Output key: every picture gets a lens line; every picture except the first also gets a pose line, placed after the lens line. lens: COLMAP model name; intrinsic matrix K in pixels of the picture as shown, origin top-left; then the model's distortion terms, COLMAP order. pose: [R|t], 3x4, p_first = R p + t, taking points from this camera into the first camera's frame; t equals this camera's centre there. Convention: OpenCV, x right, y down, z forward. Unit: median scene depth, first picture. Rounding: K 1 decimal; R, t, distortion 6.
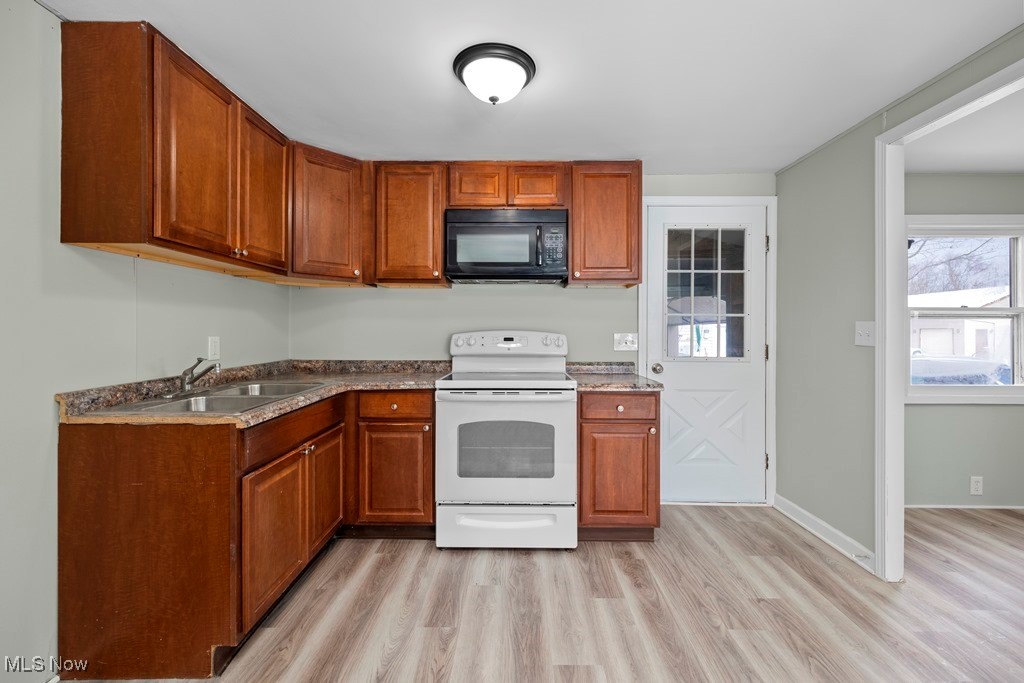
lens RADIAL K [[425.0, 0, 521.1], [0, 425.0, 333.0], [0, 0, 1]] dist [0.005965, 0.000291]
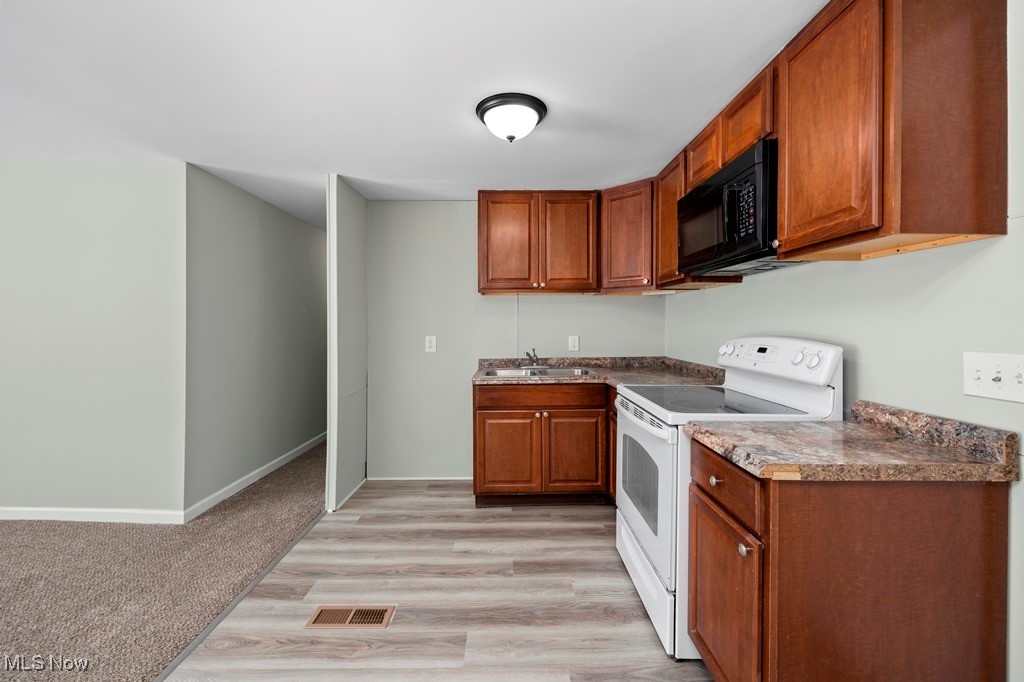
lens RADIAL K [[425.0, 0, 525.5], [0, 425.0, 327.0], [0, 0, 1]] dist [0.005965, 0.000291]
pose [[0.034126, 0.005295, -0.999403, 0.793494], [-0.005030, 0.999974, 0.005127, -0.029865], [0.999405, 0.004852, 0.034152, 0.724077]]
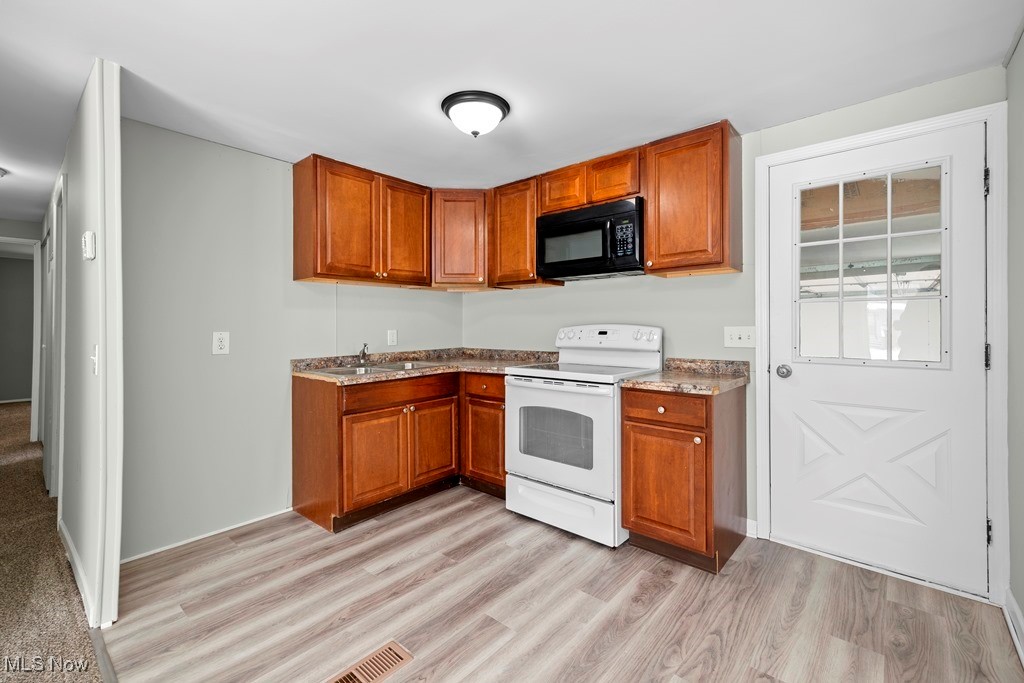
lens RADIAL K [[425.0, 0, 529.8], [0, 425.0, 330.0], [0, 0, 1]] dist [0.005965, 0.000291]
pose [[0.776647, -0.000505, -0.629936, 0.582777], [0.003390, 0.999989, 0.003377, 0.004097], [0.629927, -0.004758, 0.776640, 0.120663]]
